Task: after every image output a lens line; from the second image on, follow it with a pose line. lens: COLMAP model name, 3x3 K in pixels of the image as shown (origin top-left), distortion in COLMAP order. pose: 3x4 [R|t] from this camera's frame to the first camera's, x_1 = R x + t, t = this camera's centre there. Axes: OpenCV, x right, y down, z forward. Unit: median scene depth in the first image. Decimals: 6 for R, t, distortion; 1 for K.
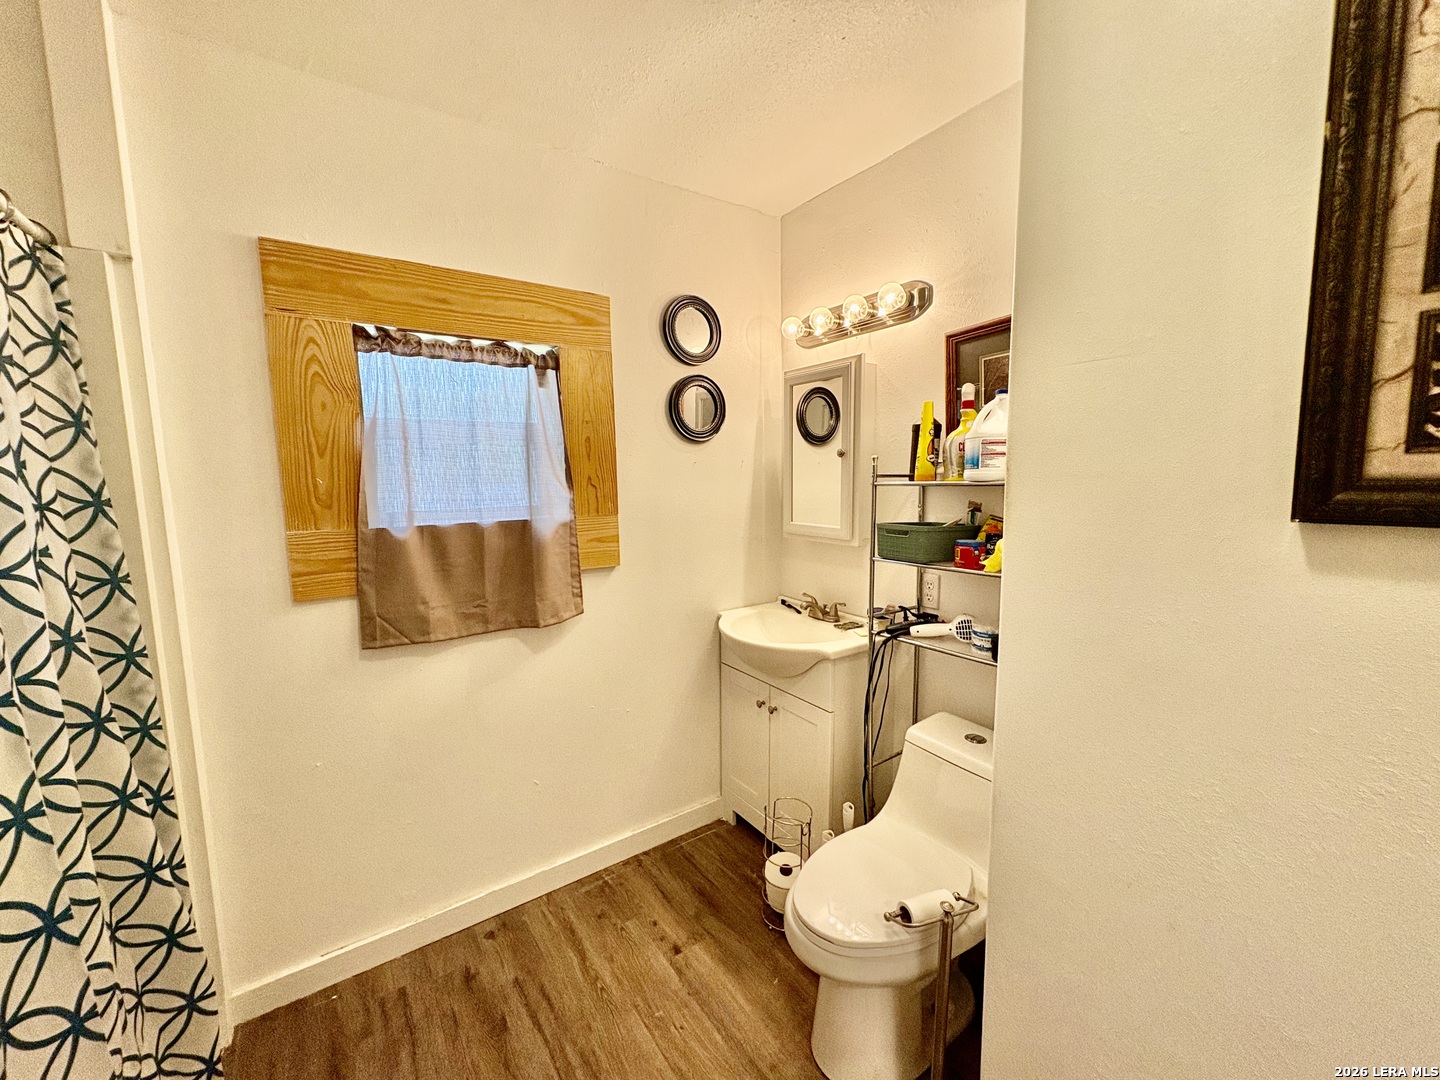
lens RADIAL K [[573.0, 0, 717.2], [0, 573.0, 540.2], [0, 0, 1]] dist [-0.000235, 0.000600]
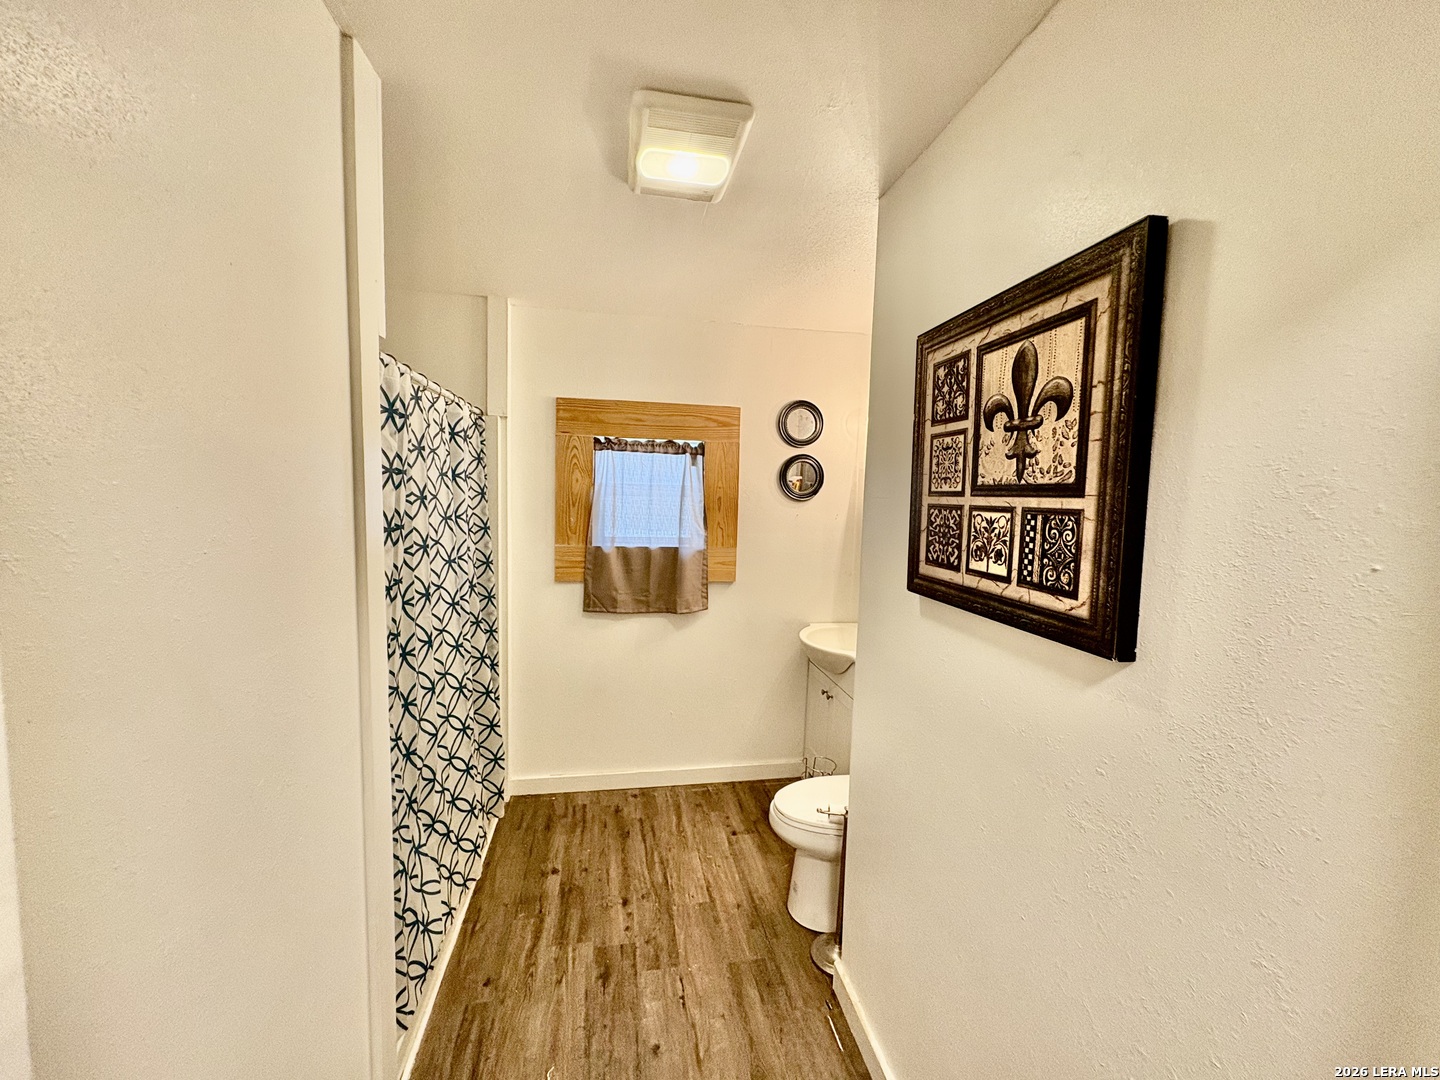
lens RADIAL K [[577.4, 0, 715.6], [0, 577.4, 539.9], [0, 0, 1]] dist [-0.001199, 0.000118]
pose [[0.908310, 0.077131, -0.411125, 0.485476], [-0.089833, 0.995889, -0.011631, -0.051377], [0.408538, 0.047497, 0.911505, -0.498923]]
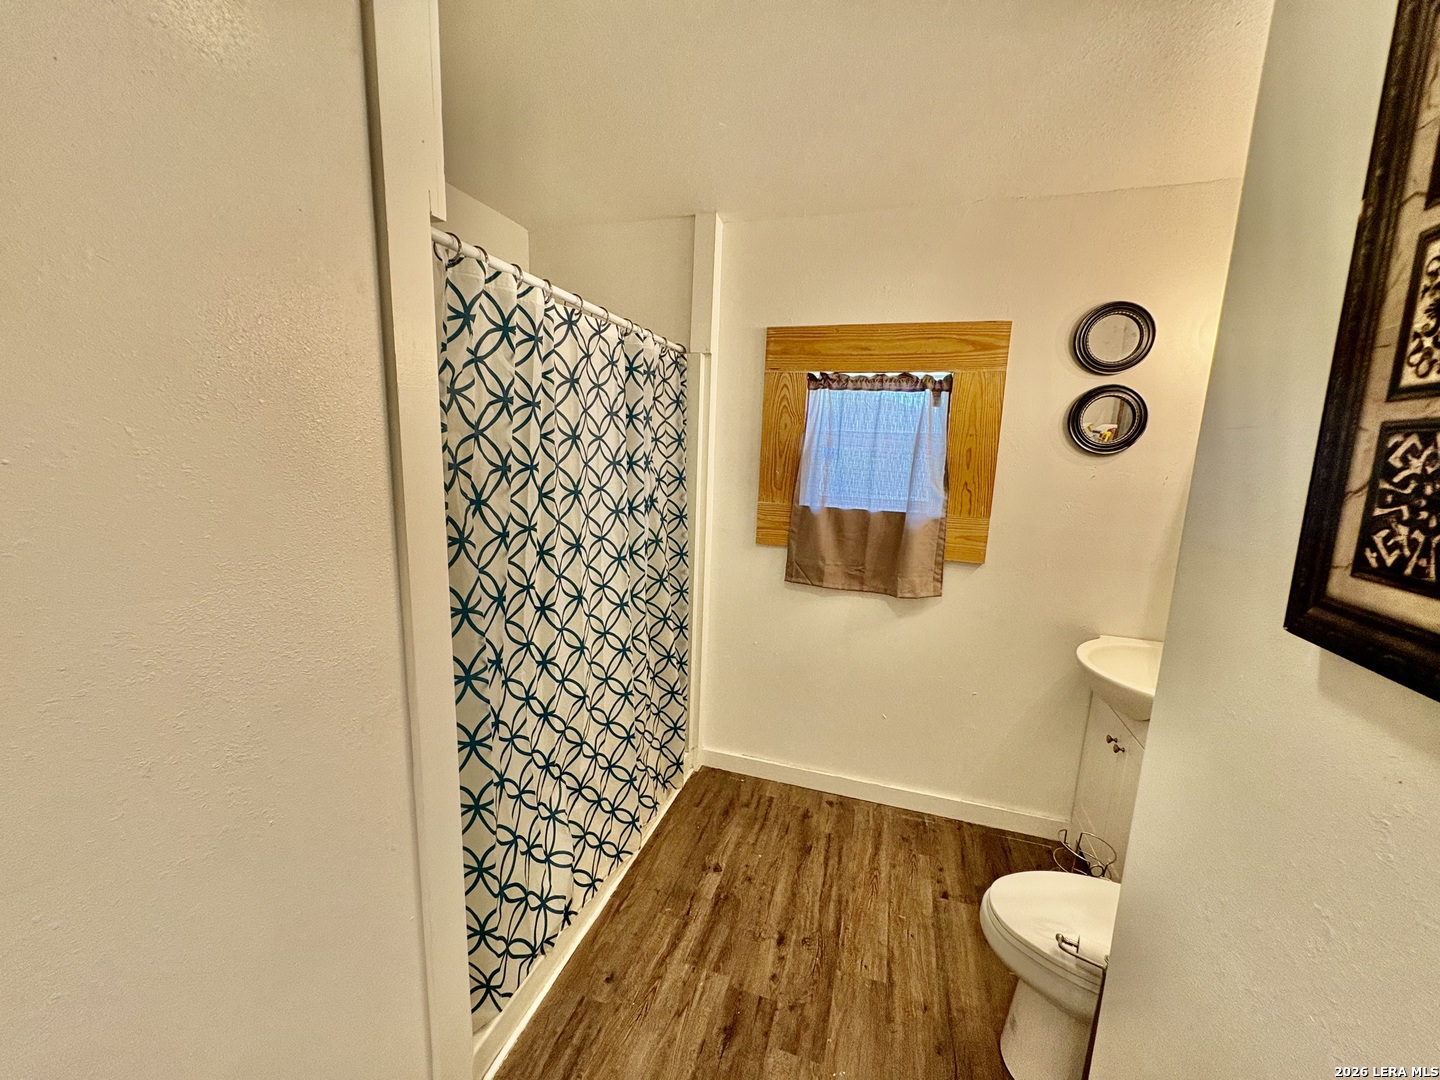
lens RADIAL K [[573.0, 0, 717.2], [0, 573.0, 540.2], [0, 0, 1]] dist [-0.000235, 0.000600]
pose [[0.607052, 0.168416, -0.776611, 0.453203], [-0.137134, 0.984824, 0.106376, -0.058505], [0.782741, 0.041924, 0.620935, -0.121248]]
